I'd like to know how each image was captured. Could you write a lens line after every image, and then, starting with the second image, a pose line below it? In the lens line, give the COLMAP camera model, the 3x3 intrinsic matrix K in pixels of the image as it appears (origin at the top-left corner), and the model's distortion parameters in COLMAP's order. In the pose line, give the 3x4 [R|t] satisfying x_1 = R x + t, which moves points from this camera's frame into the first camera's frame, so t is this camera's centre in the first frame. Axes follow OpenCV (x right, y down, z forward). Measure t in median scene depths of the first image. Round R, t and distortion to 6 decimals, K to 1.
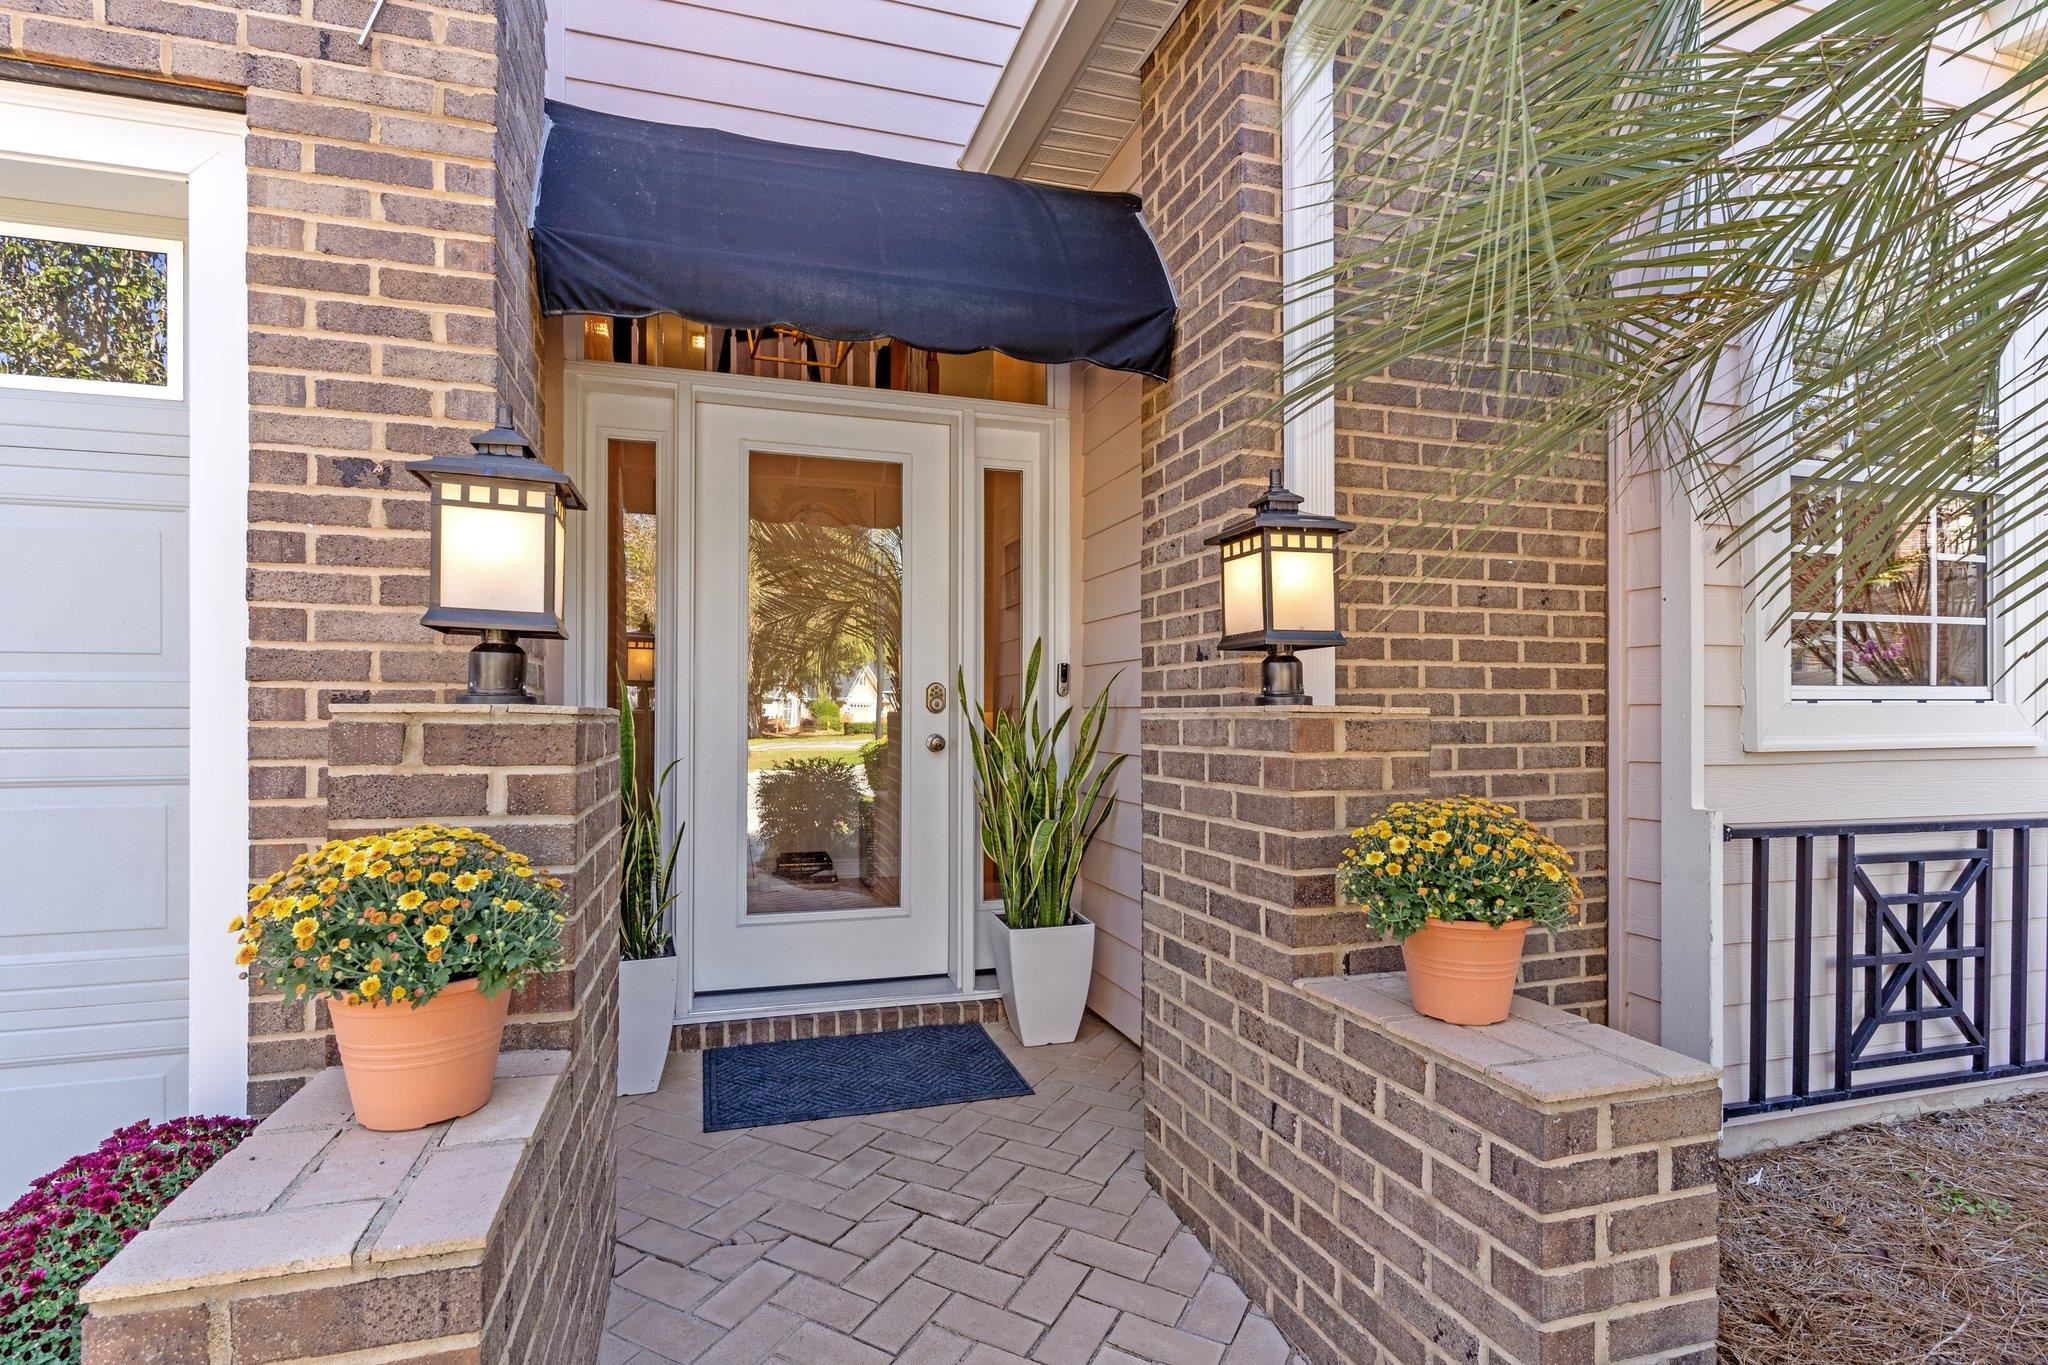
lens RADIAL K [[996.8, 0, 1003.0], [0, 996.8, 716.8], [0, 0, 1]] dist [-0.000819, 0.000330]
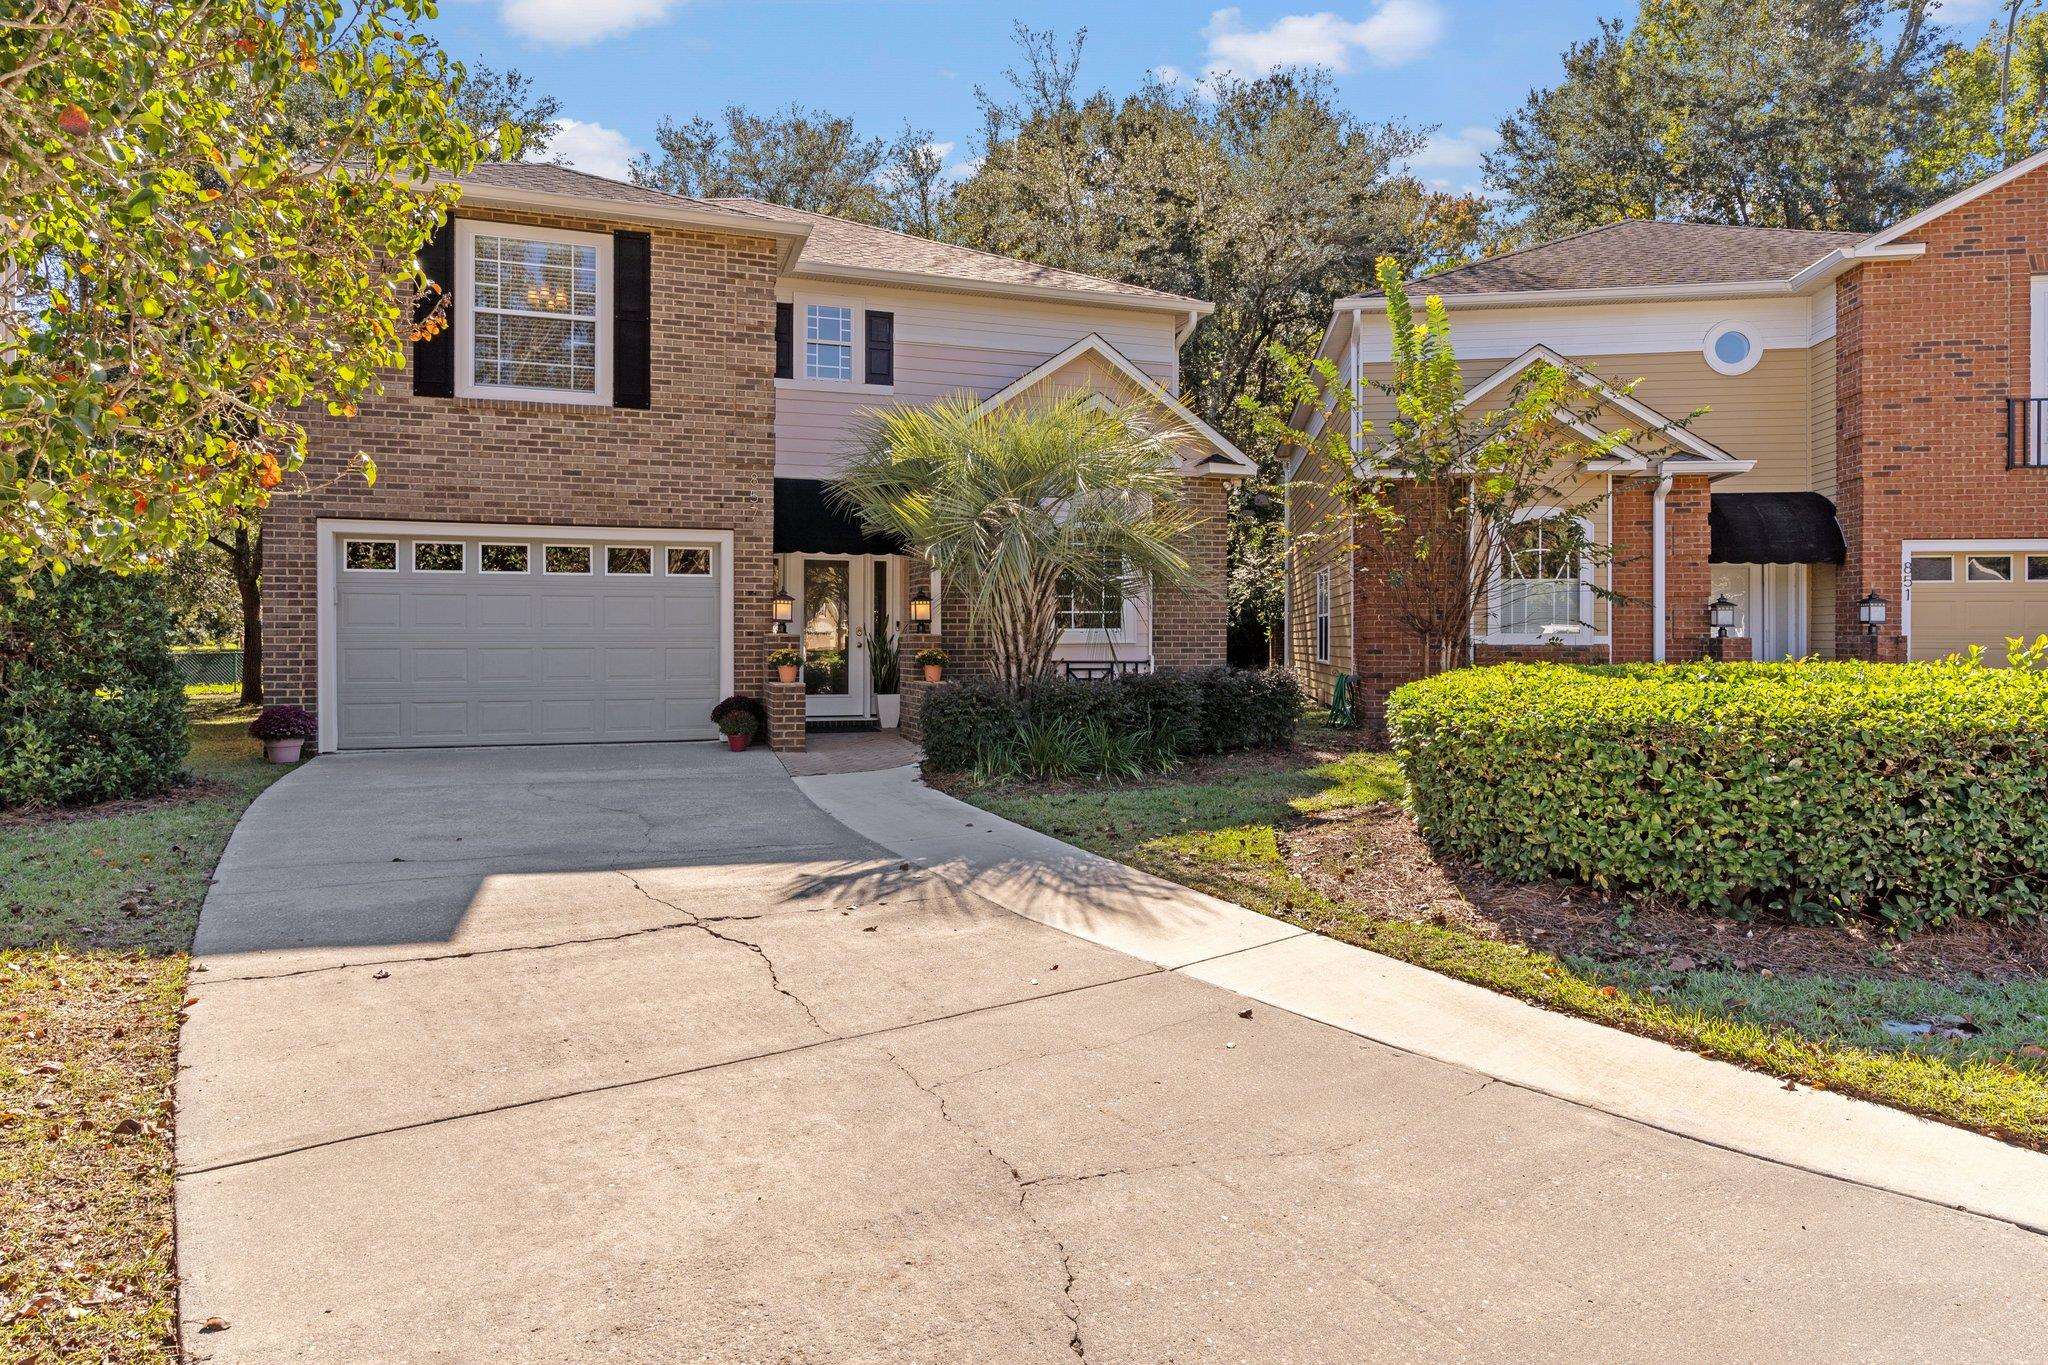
lens RADIAL K [[1161.1, 0, 1017.1], [0, 1161.1, 629.7], [0, 0, 1]] dist [-0.005457, -0.000494]
pose [[0.999508, -0.001379, 0.031332, 0.482876], [0.001763, 0.999924, -0.012241, 0.035067], [-0.031312, 0.012291, 0.999434, -4.124282]]
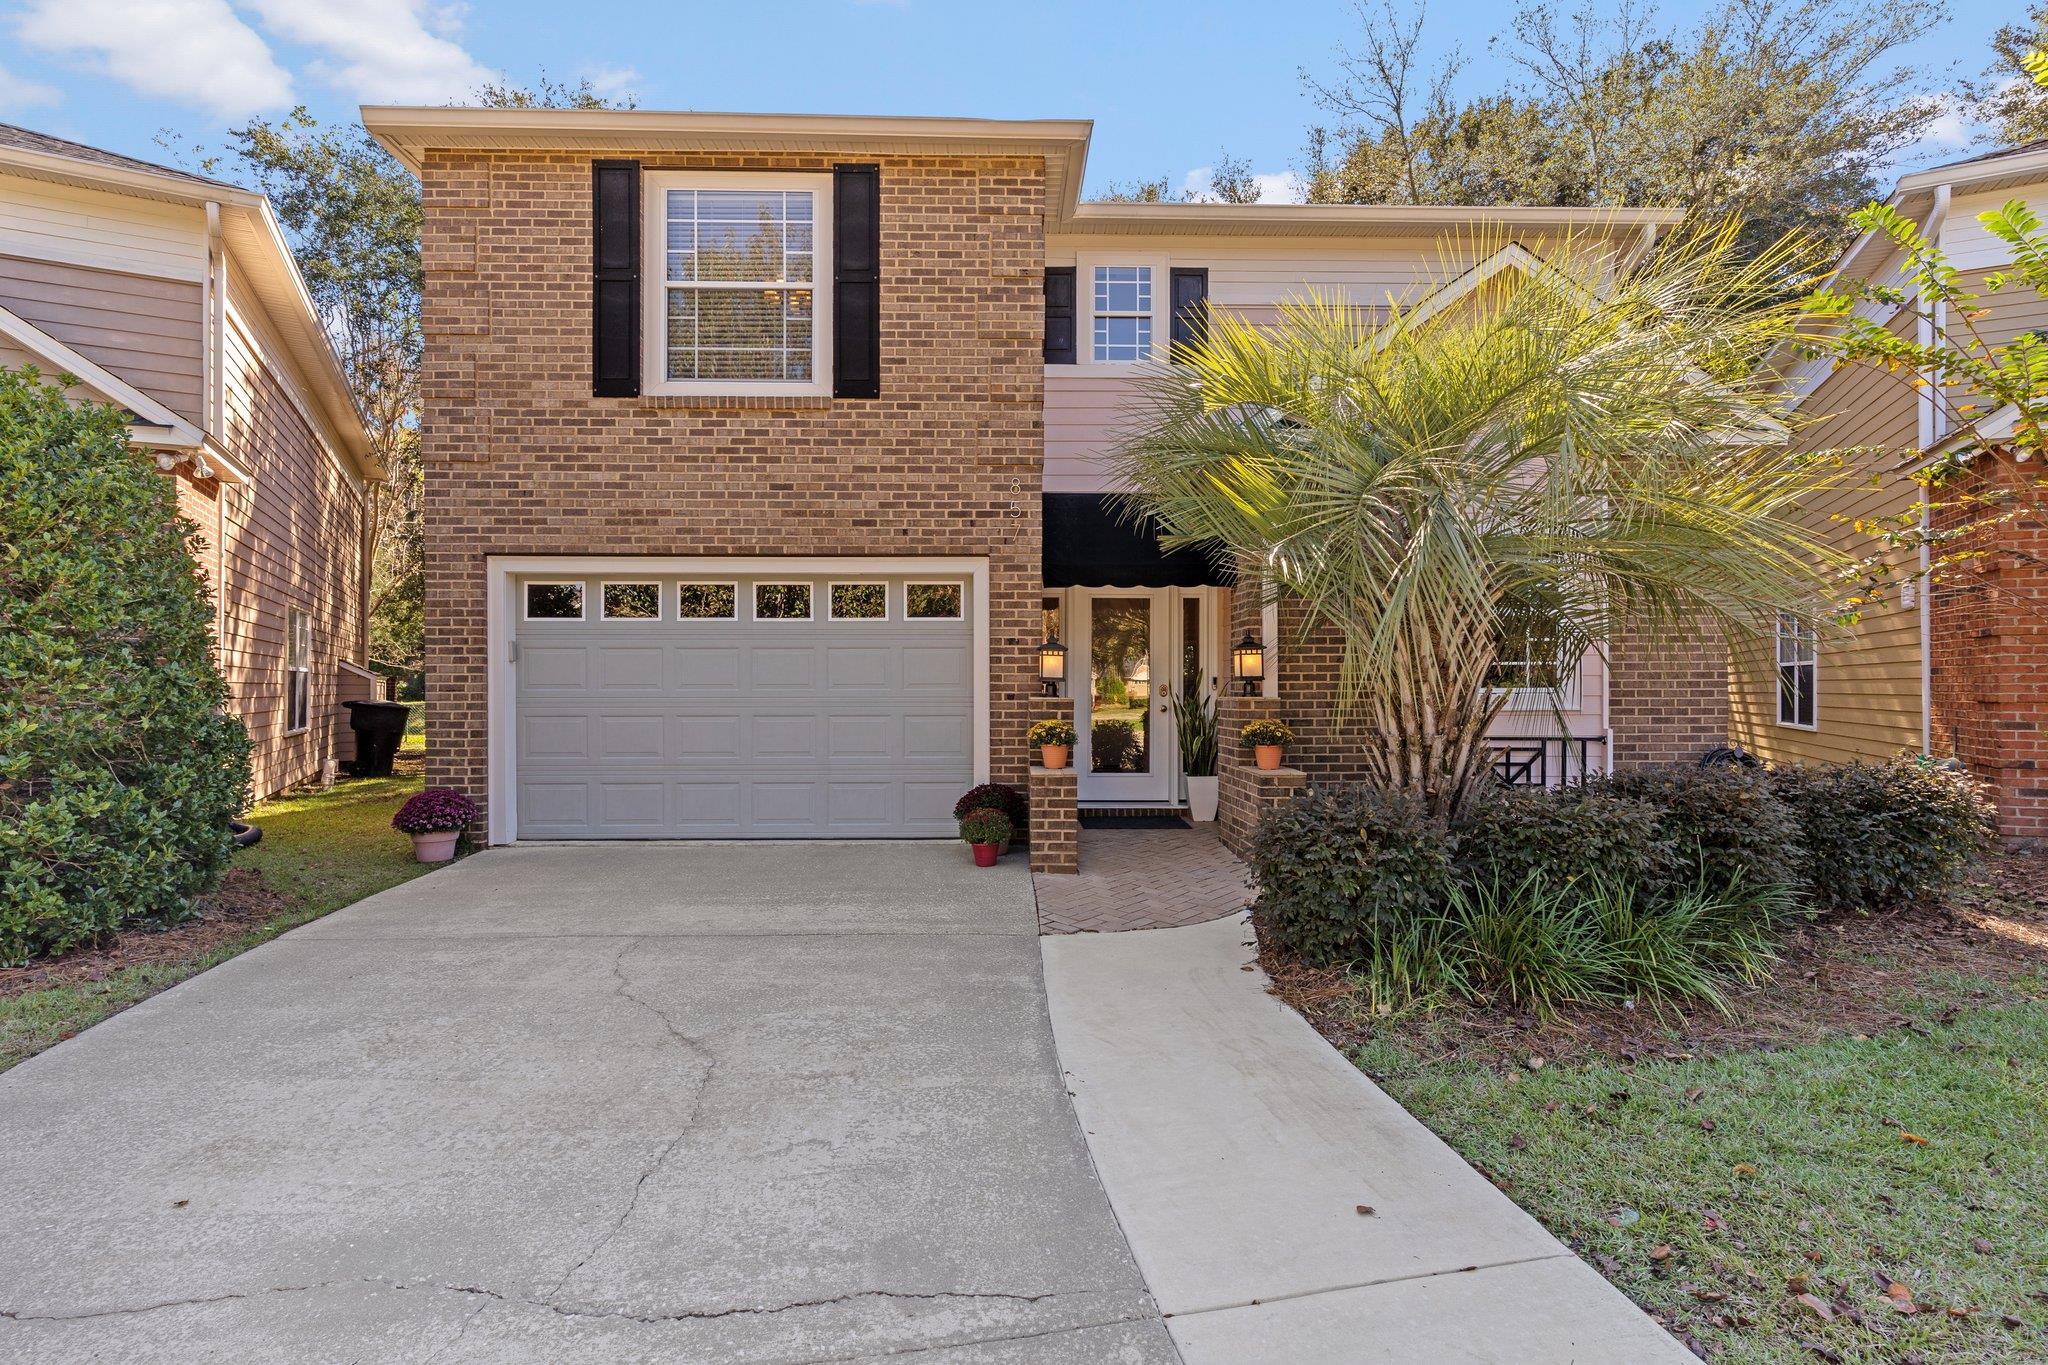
lens RADIAL K [[996.8, 0, 1018.6], [0, 996.8, 682.2], [0, 0, 1]] dist [-0.000819, 0.000330]
pose [[0.964778, -0.003983, -0.263034, 0.348048], [0.001765, 0.999961, -0.008669, -0.026957], [0.263058, 0.007899, 0.964748, -2.198563]]
